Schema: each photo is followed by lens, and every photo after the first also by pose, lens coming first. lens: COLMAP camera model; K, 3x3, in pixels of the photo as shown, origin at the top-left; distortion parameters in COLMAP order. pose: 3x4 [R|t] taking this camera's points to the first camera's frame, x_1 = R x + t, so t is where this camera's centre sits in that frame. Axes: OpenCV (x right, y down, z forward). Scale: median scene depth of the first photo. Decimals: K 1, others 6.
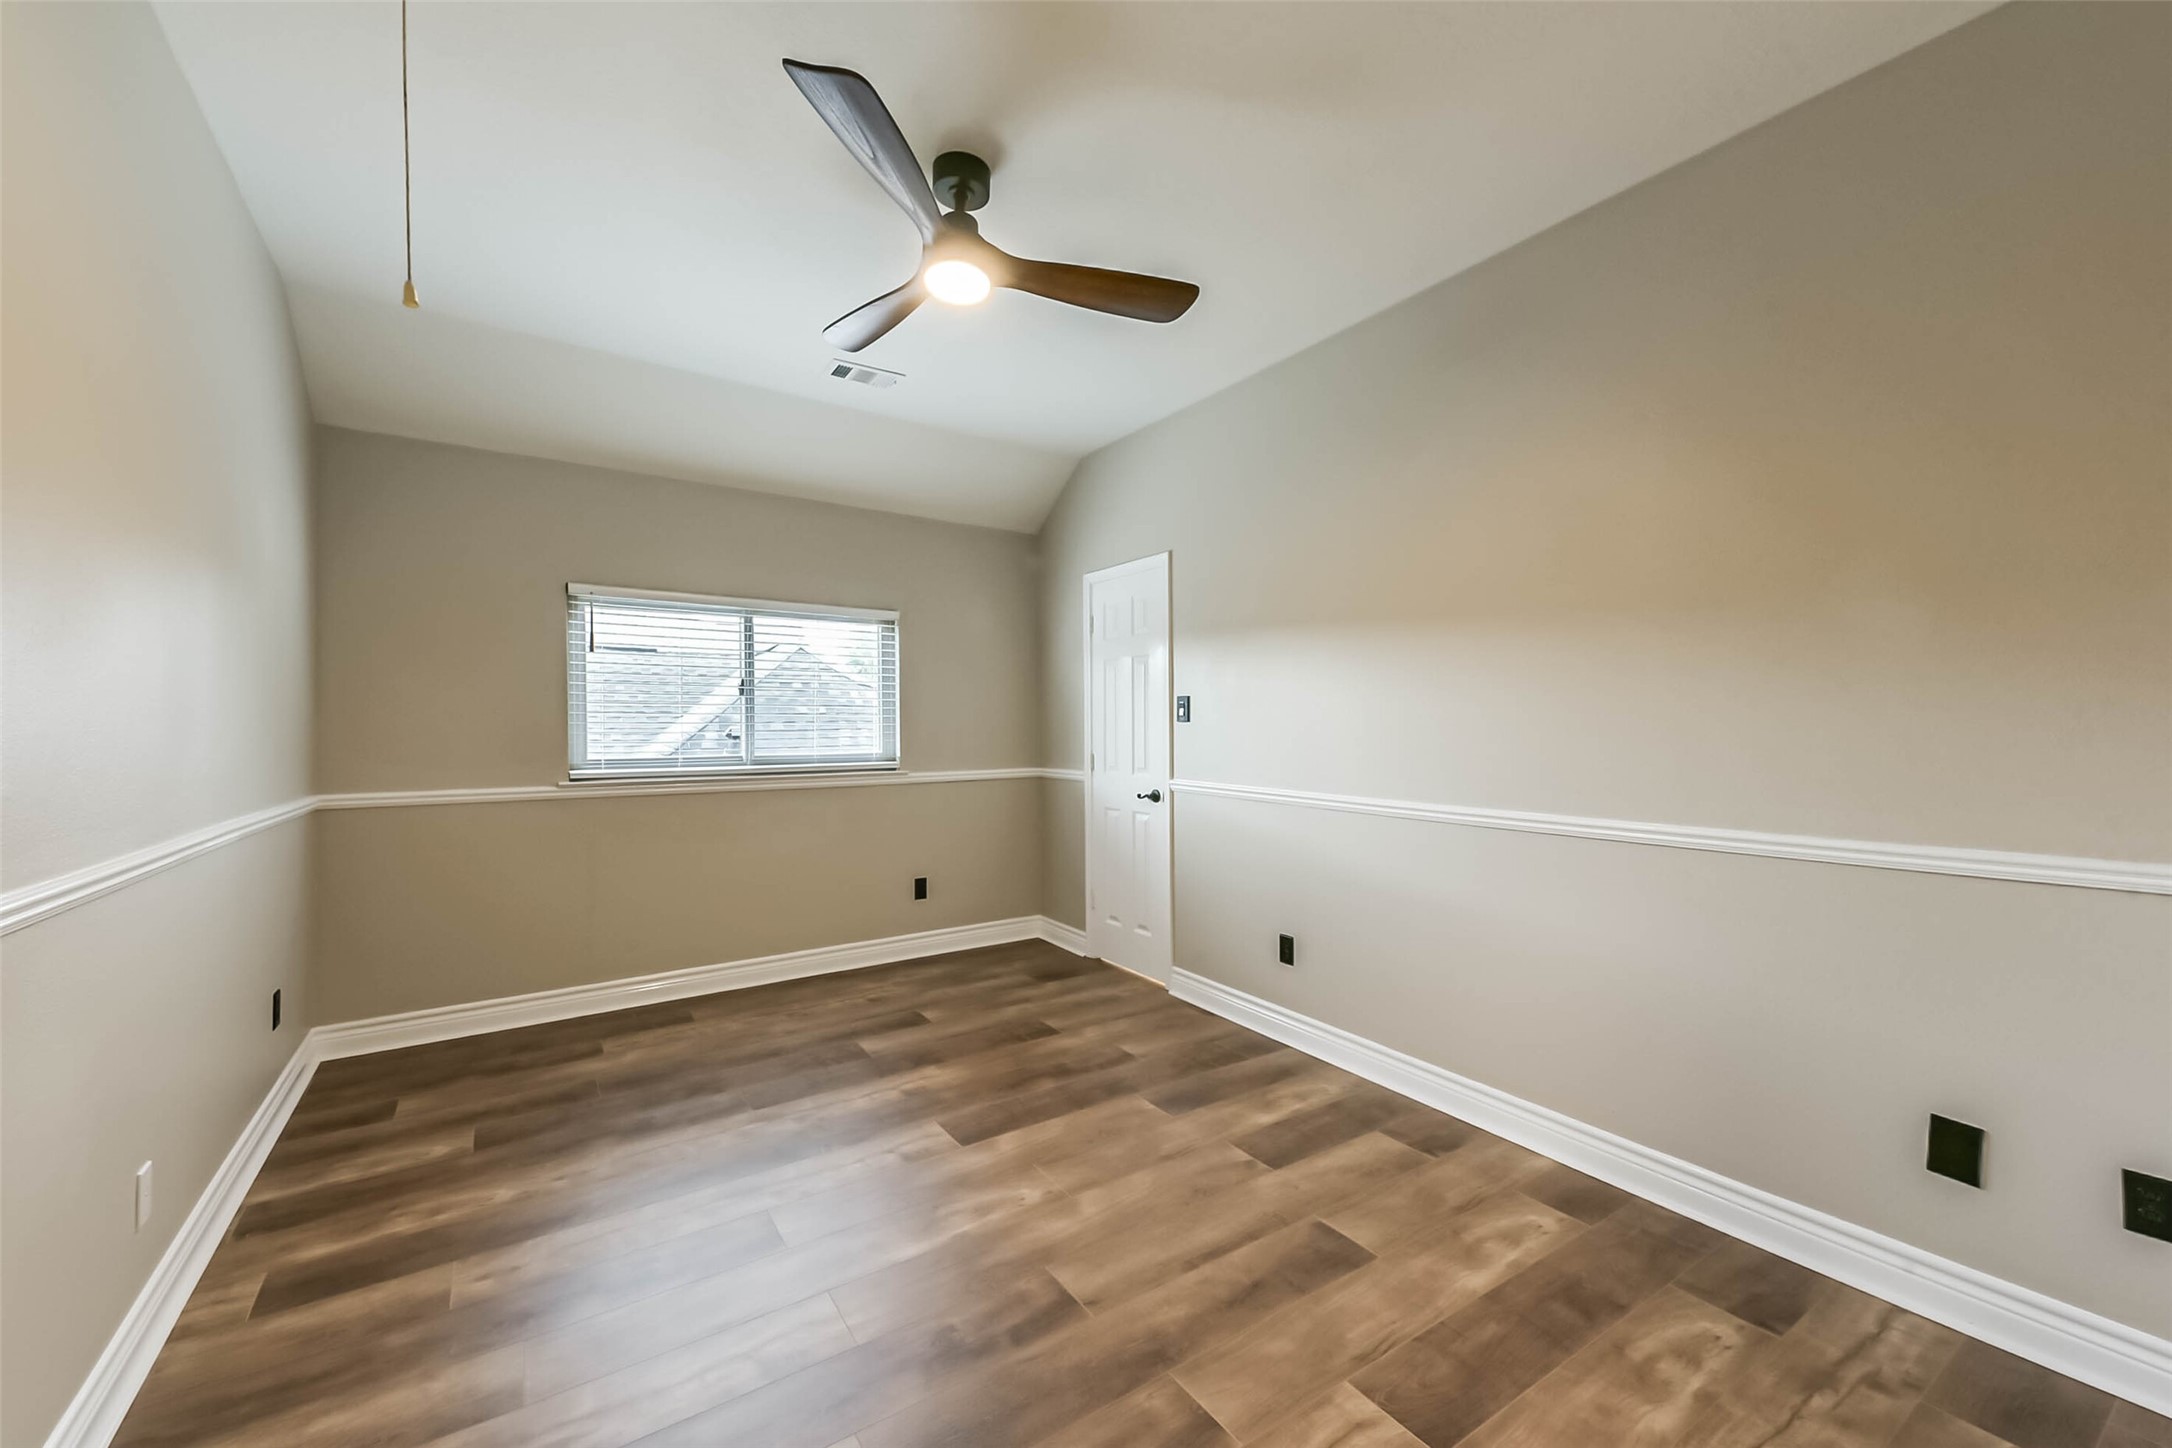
lens RADIAL K [[841.8, 0, 1087.5], [0, 841.8, 729.4], [0, 0, 1]] dist [0.072992, -0.028796]
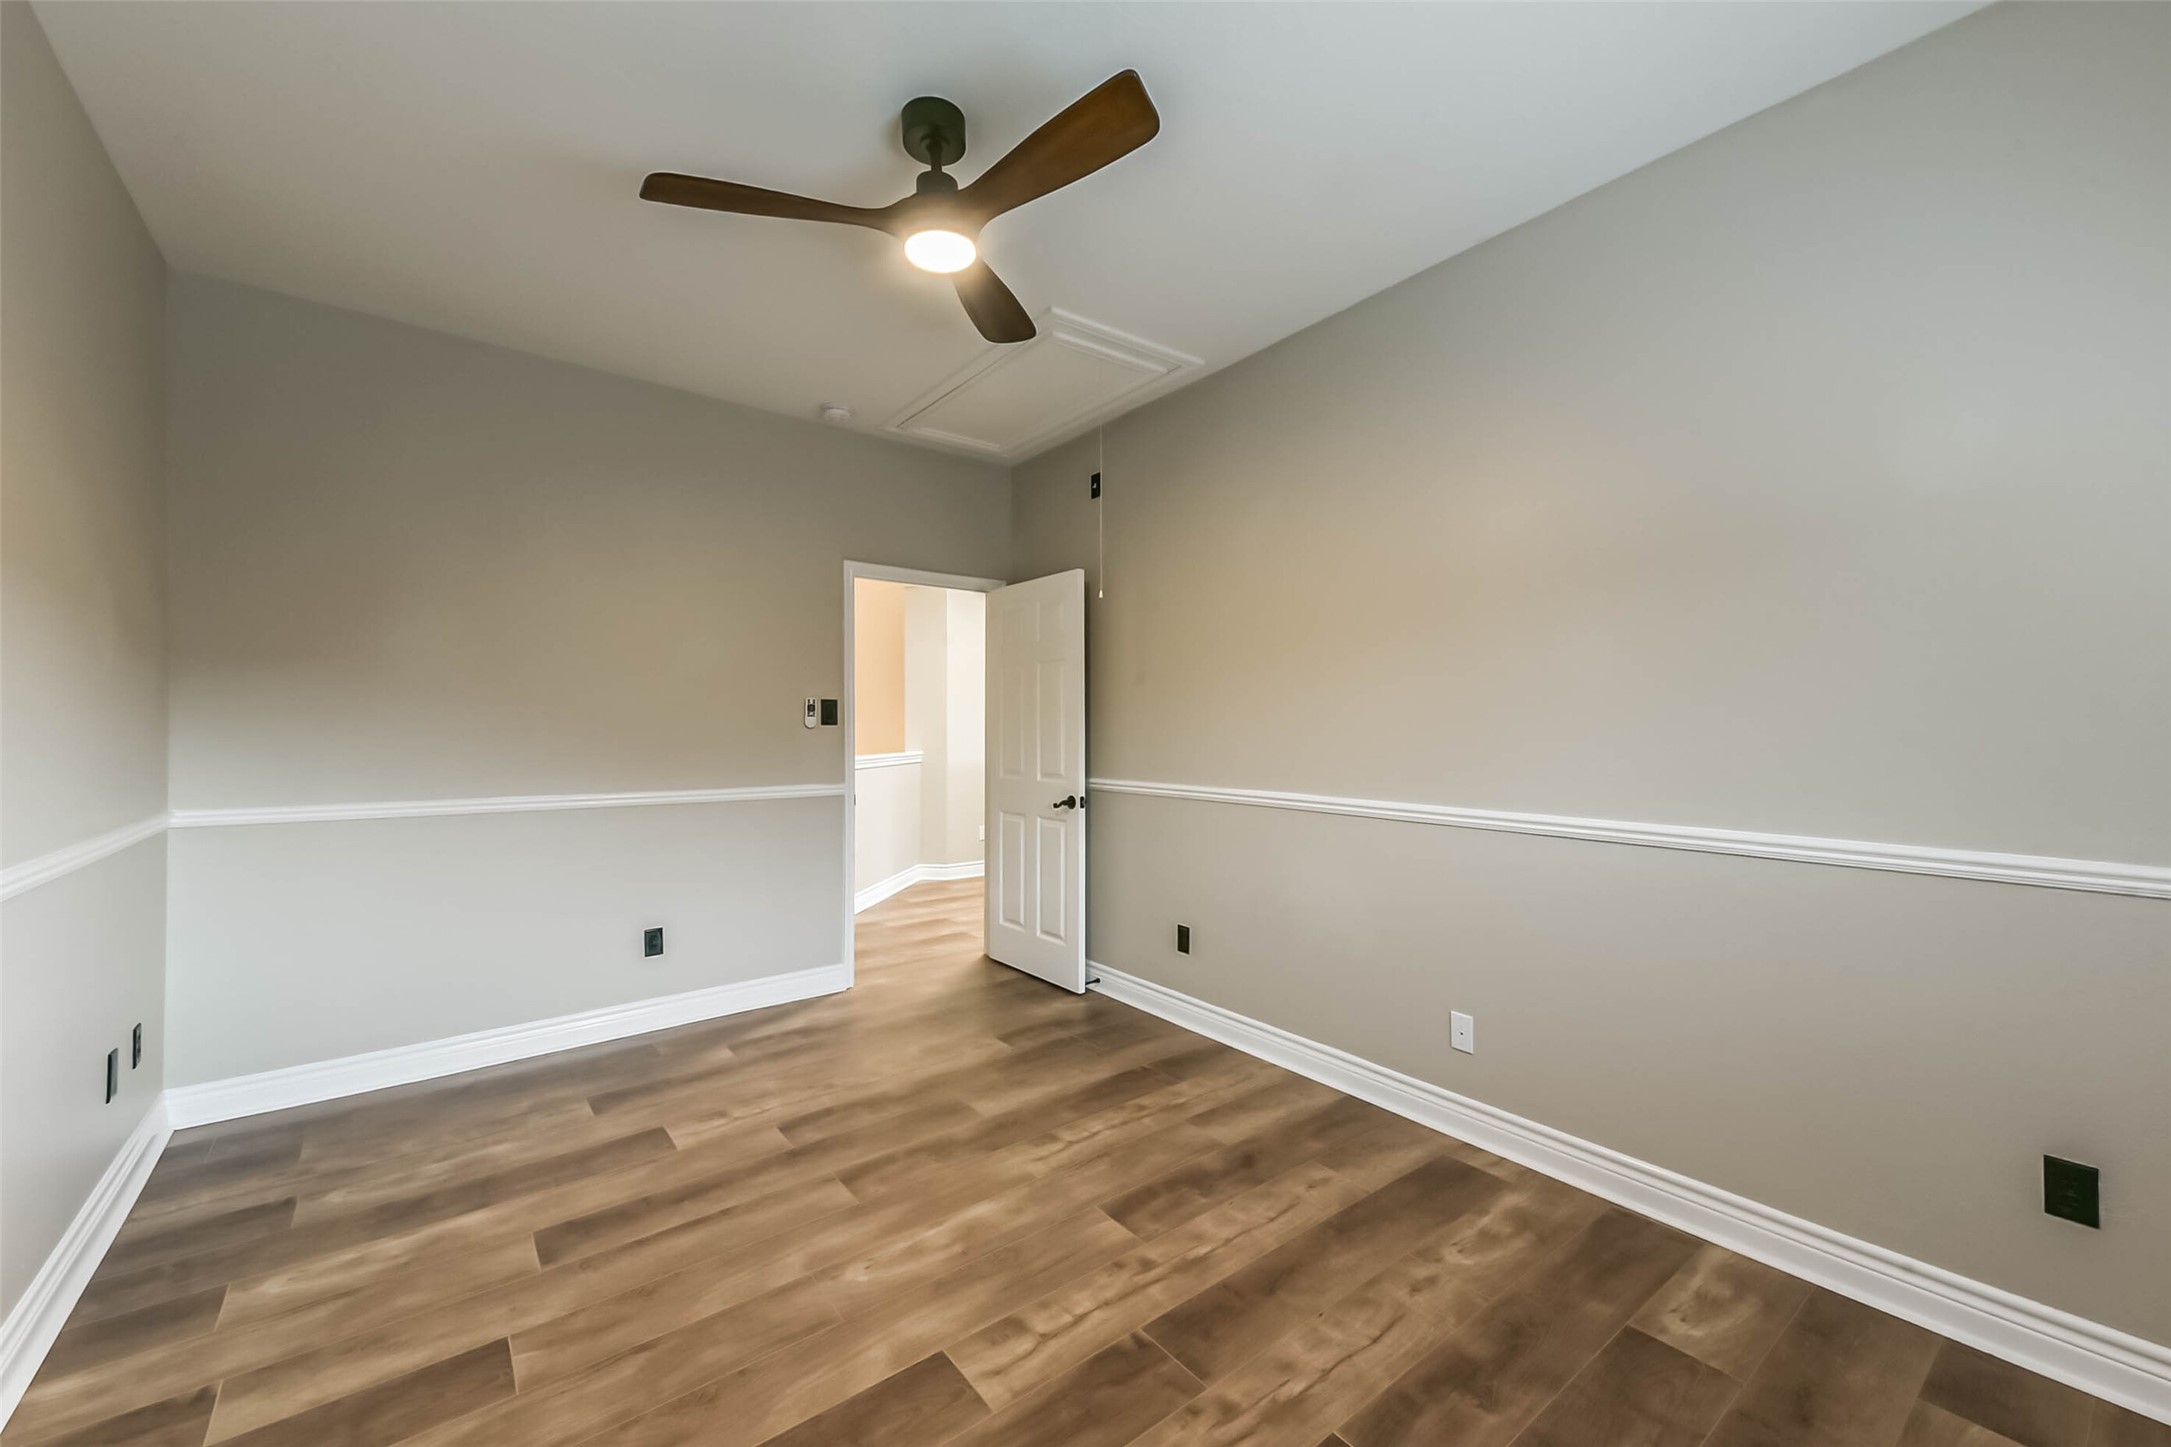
lens RADIAL K [[841.4, 0, 1087.0], [0, 841.4, 728.9], [0, 0, 1]] dist [0.072992, -0.028796]
pose [[-0.997623, 0.000318, -0.068906, -0.255609], [0.000204, 0.999999, 0.001656, -0.007373], [0.068907, 0.001638, -0.997622, 2.032371]]
